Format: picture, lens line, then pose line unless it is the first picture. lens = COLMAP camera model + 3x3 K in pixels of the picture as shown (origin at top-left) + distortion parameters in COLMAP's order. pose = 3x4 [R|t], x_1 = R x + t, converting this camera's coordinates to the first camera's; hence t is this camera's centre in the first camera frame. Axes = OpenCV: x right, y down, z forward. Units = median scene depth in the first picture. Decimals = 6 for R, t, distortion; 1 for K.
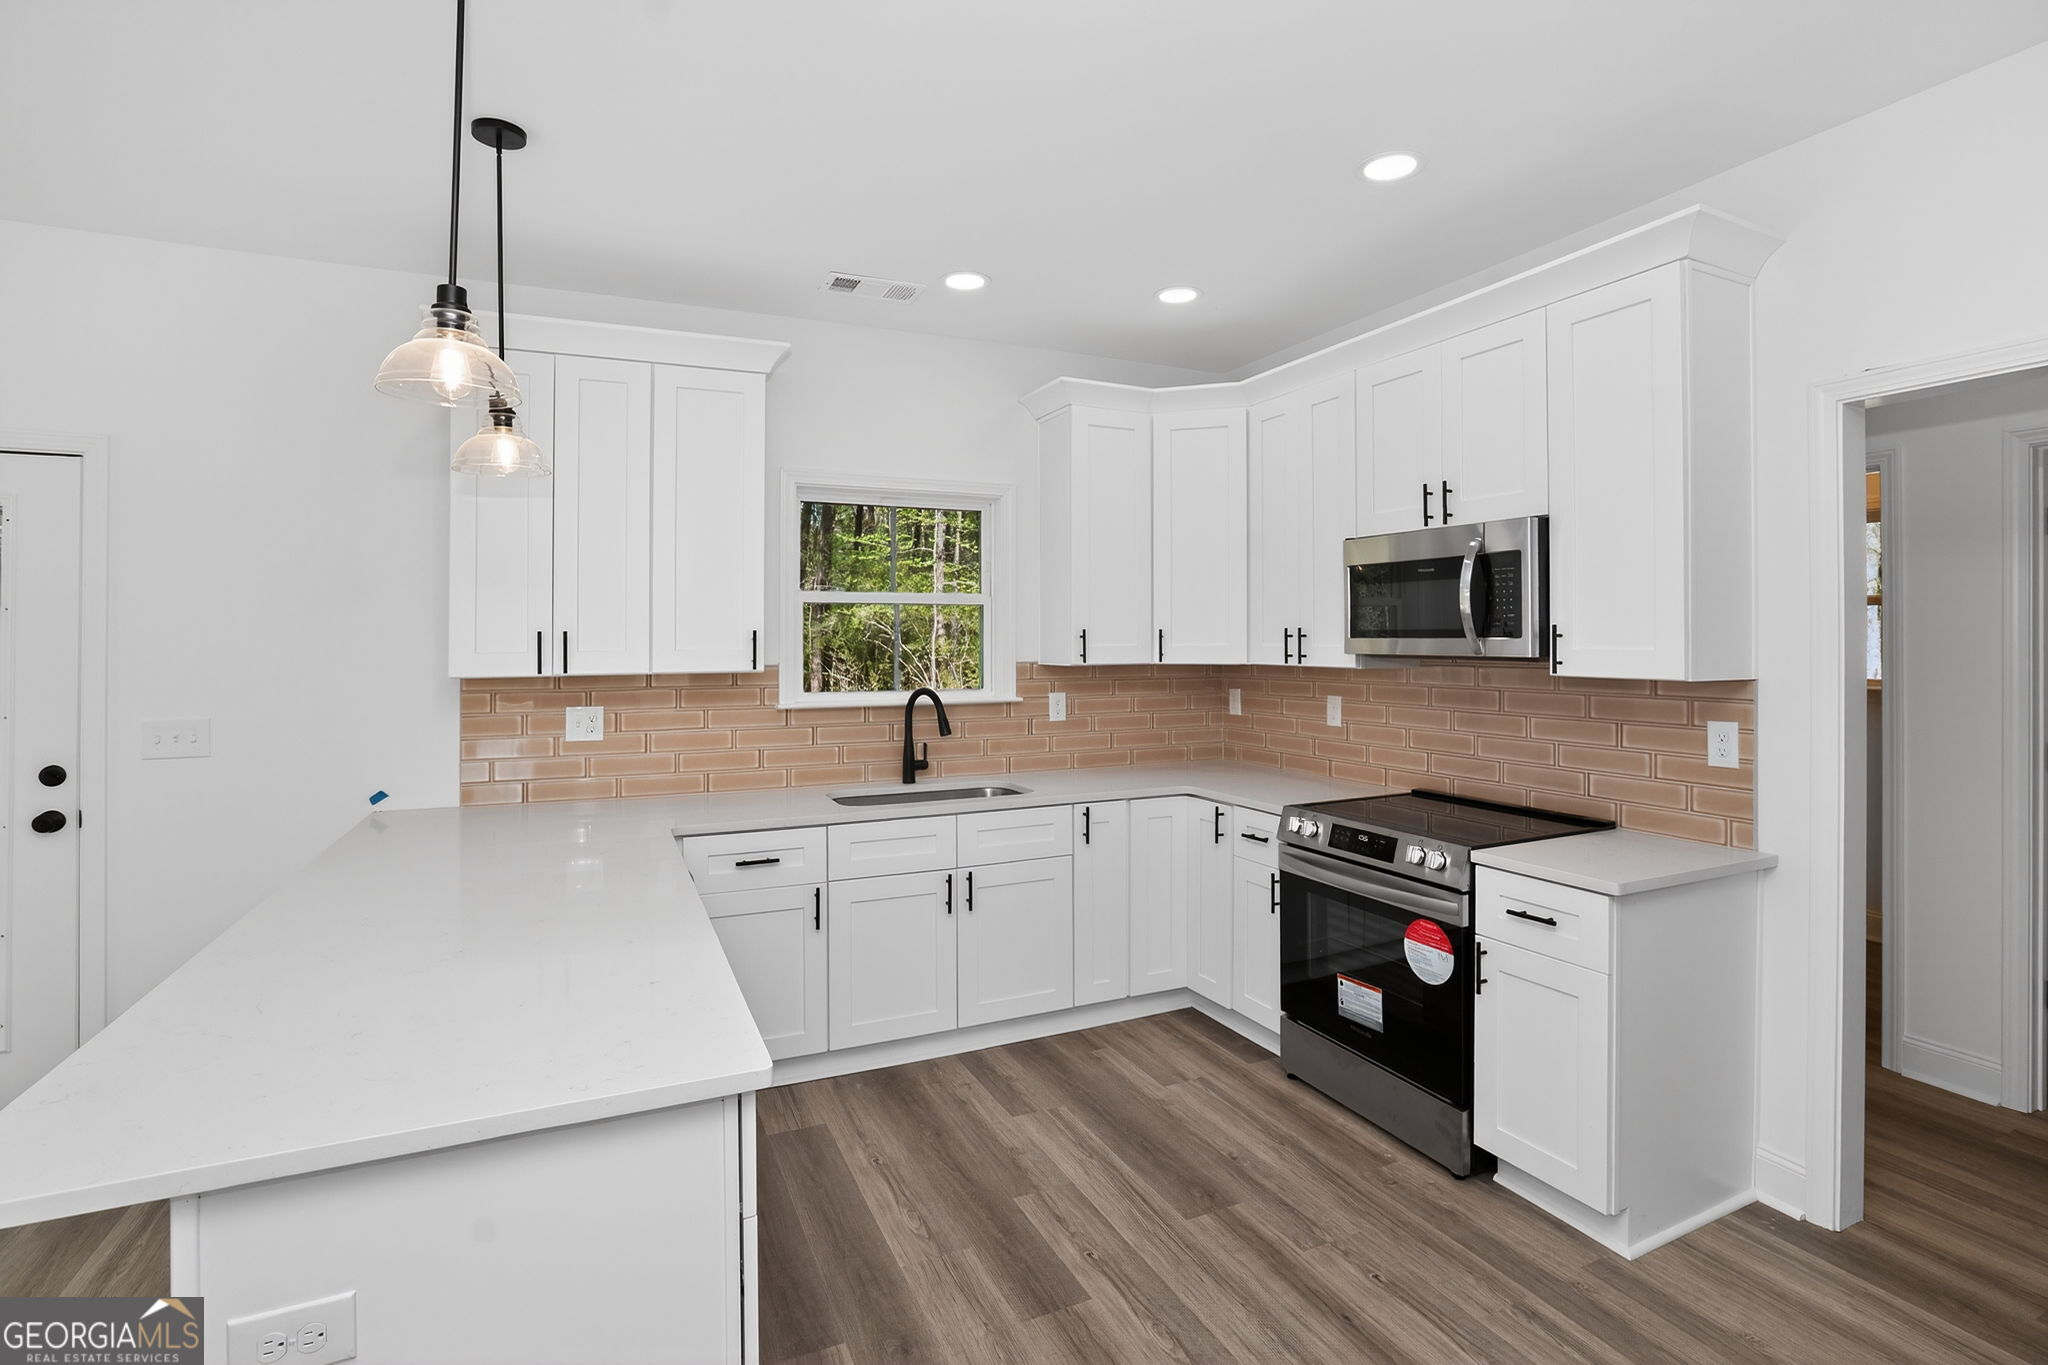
lens RADIAL K [[980.5, 0, 1030.3], [0, 980.5, 630.3], [0, 0, 1]] dist [-0.042011, 0.013361]
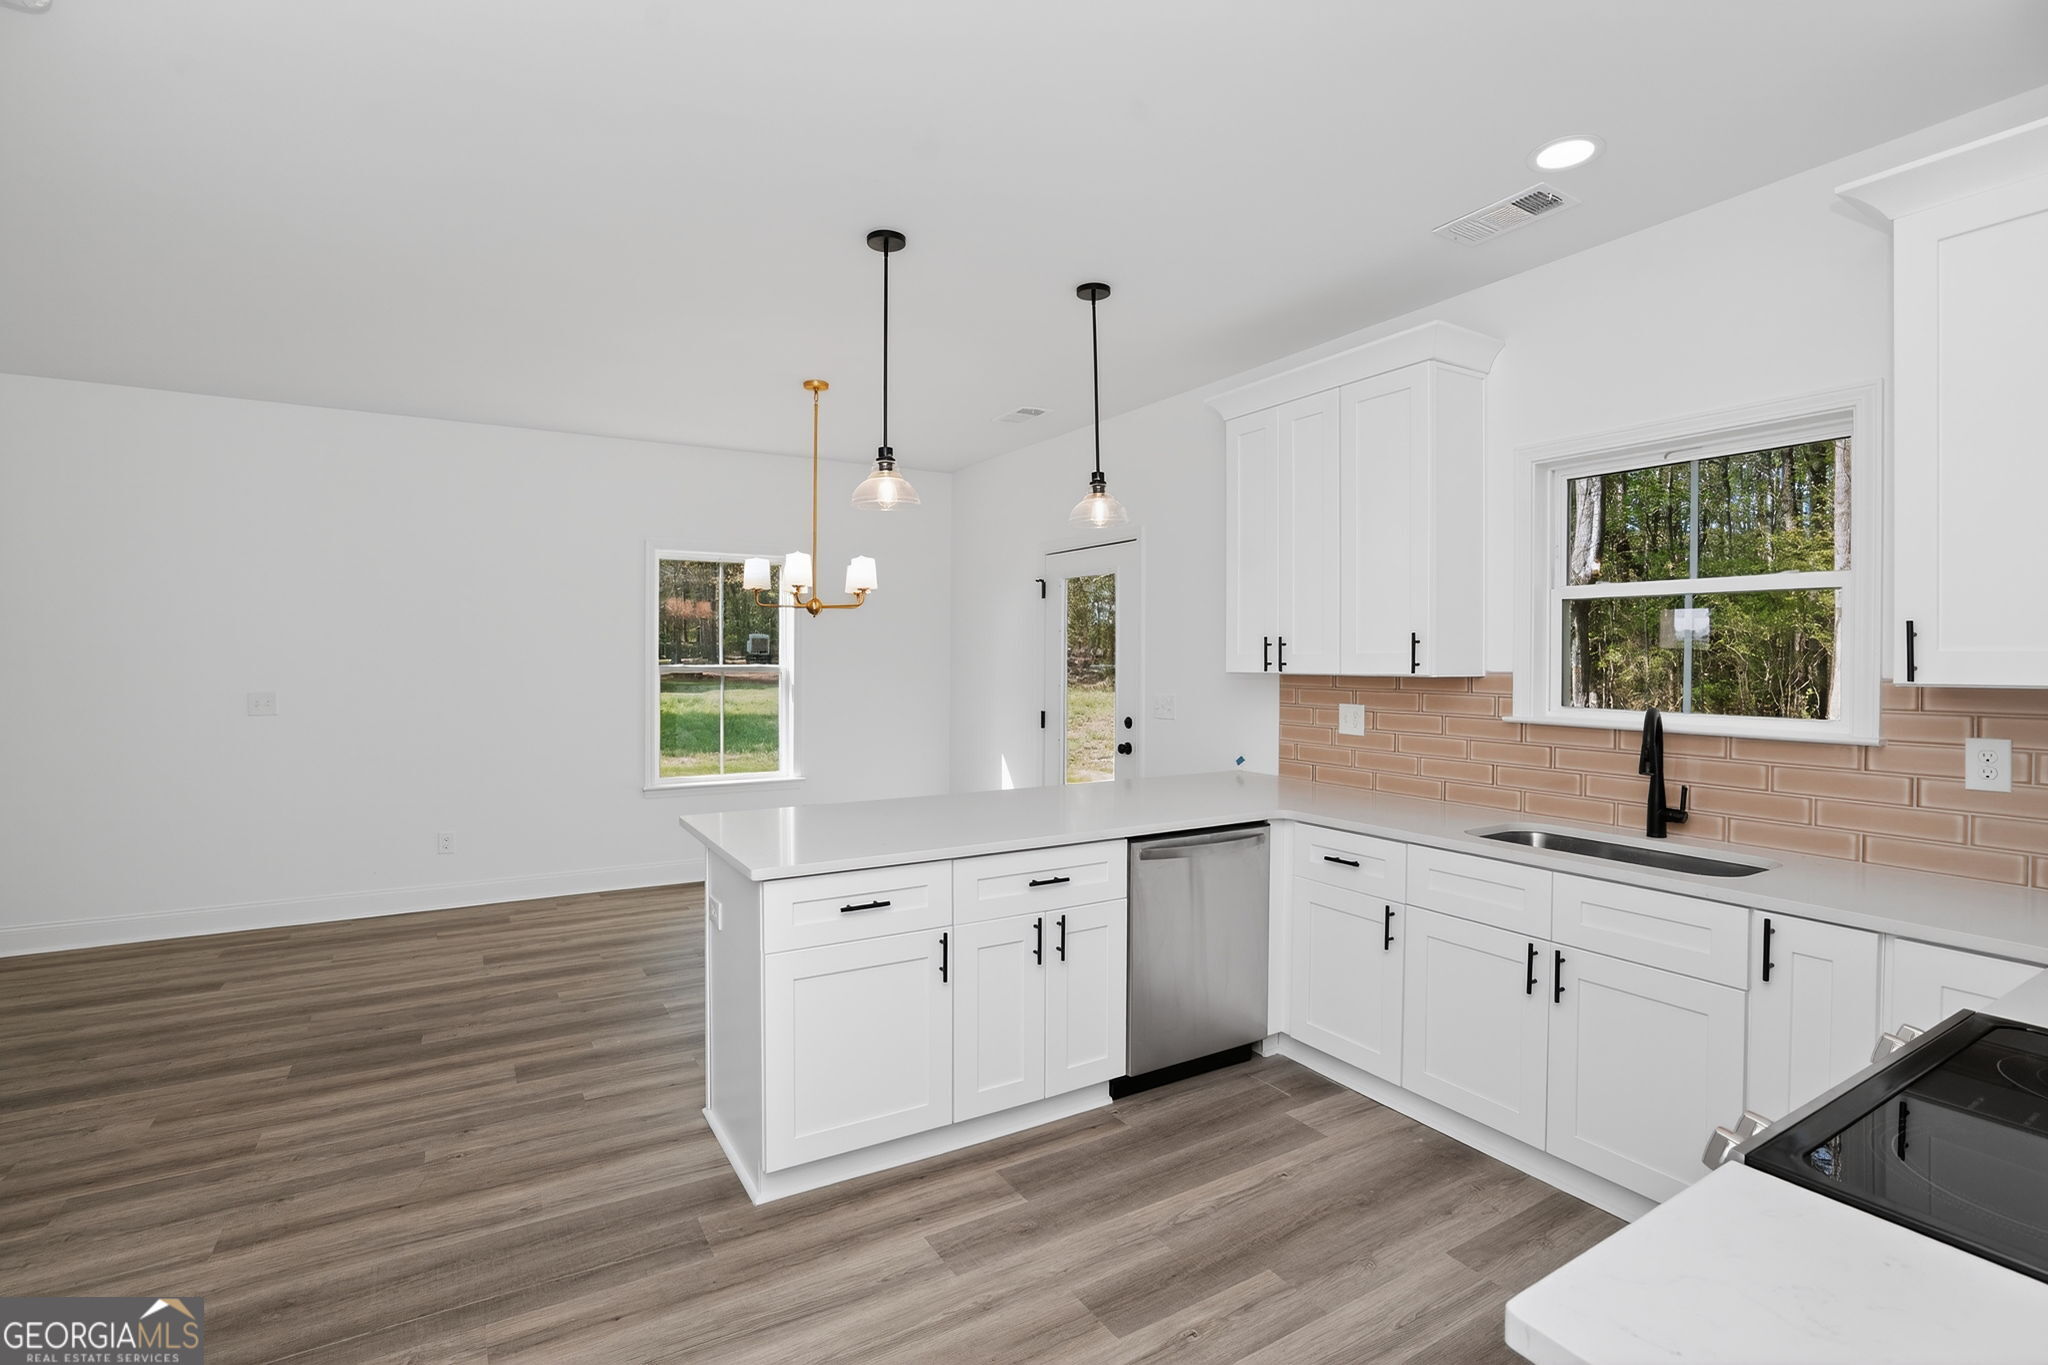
lens RADIAL K [[980.5, 0, 1024.8], [0, 980.5, 643.3], [0, 0, 1]] dist [-0.042011, 0.013361]
pose [[0.095988, -0.003521, -0.995376, 0.655372], [0.010310, 0.999944, -0.002543, 0.008007], [0.995329, -0.010018, 0.096019, 0.539937]]
